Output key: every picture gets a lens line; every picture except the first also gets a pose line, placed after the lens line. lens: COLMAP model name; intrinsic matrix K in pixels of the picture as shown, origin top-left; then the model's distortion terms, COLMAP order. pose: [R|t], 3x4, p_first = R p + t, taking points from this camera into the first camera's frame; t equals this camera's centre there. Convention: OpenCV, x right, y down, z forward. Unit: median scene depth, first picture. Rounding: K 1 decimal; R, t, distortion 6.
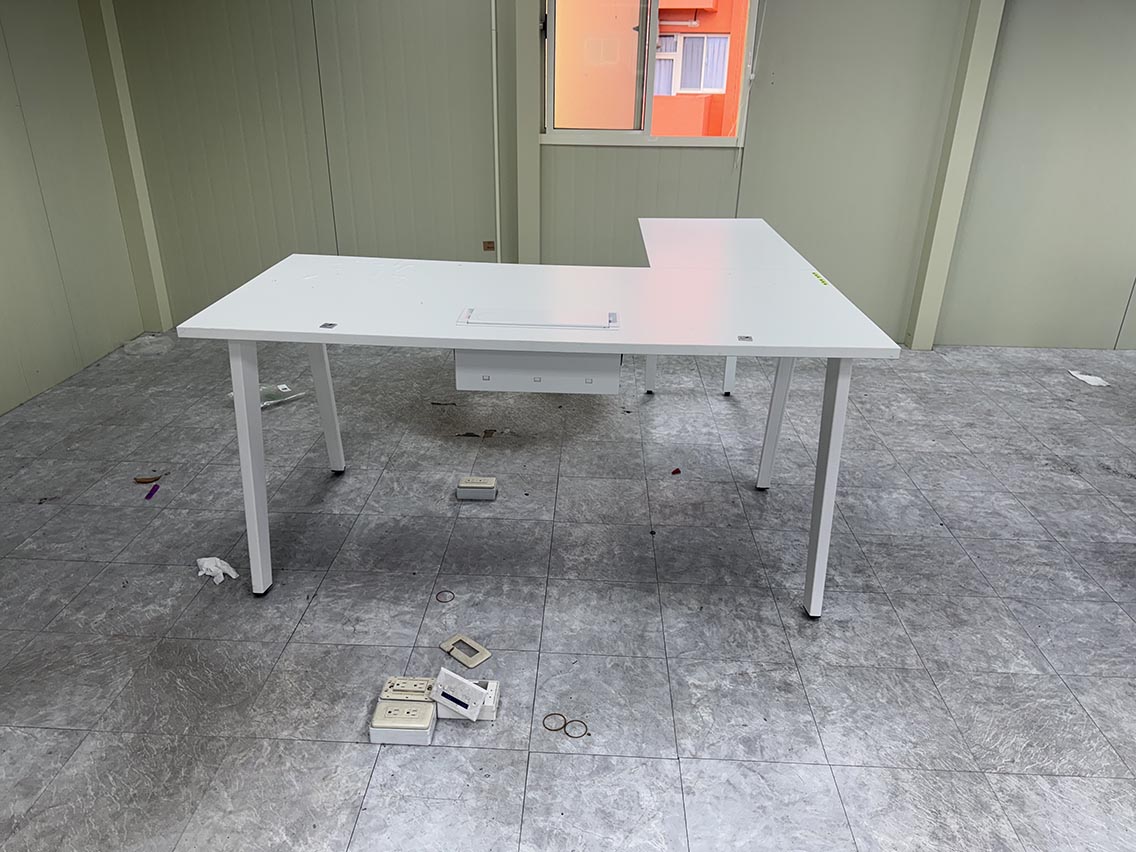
lens RADIAL K [[802.2, 0, 557.4], [0, 802.2, 430.1], [0, 0, 1]] dist [0.028953, -0.033906]
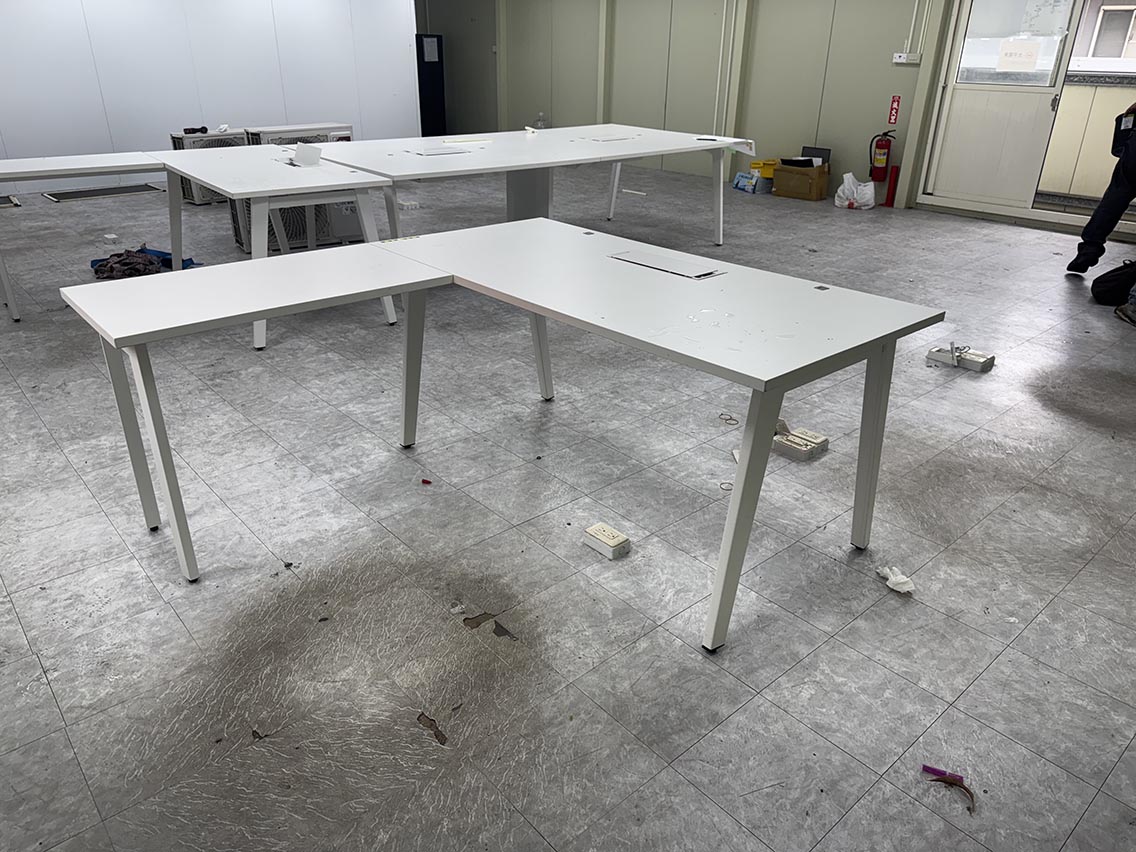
lens RADIAL K [[802.2, 0, 566.3], [0, 802.2, 423.4], [0, 0, 1]] dist [0.028953, -0.033906]
pose [[-0.699299, -0.325155, 0.636597, -0.580397], [0.267882, 0.706455, 0.655104, -0.604320], [-0.662737, 0.628646, -0.406919, 1.271185]]
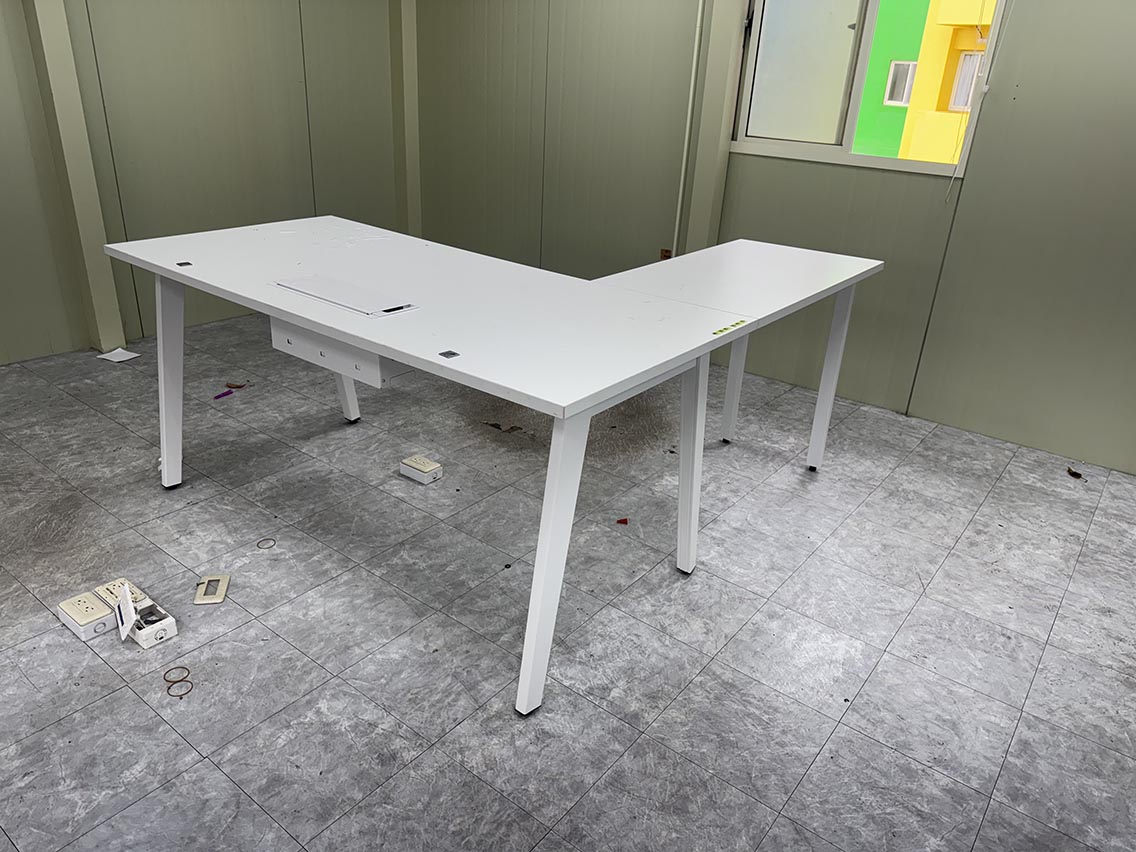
lens RADIAL K [[802.2, 0, 563.8], [0, 802.2, 424.6], [0, 0, 1]] dist [0.028953, -0.033906]
pose [[0.817599, 0.260047, -0.513719, 0.528498], [-0.272166, 0.960779, 0.053191, -0.080312], [0.507402, 0.096328, 0.856308, 0.218750]]
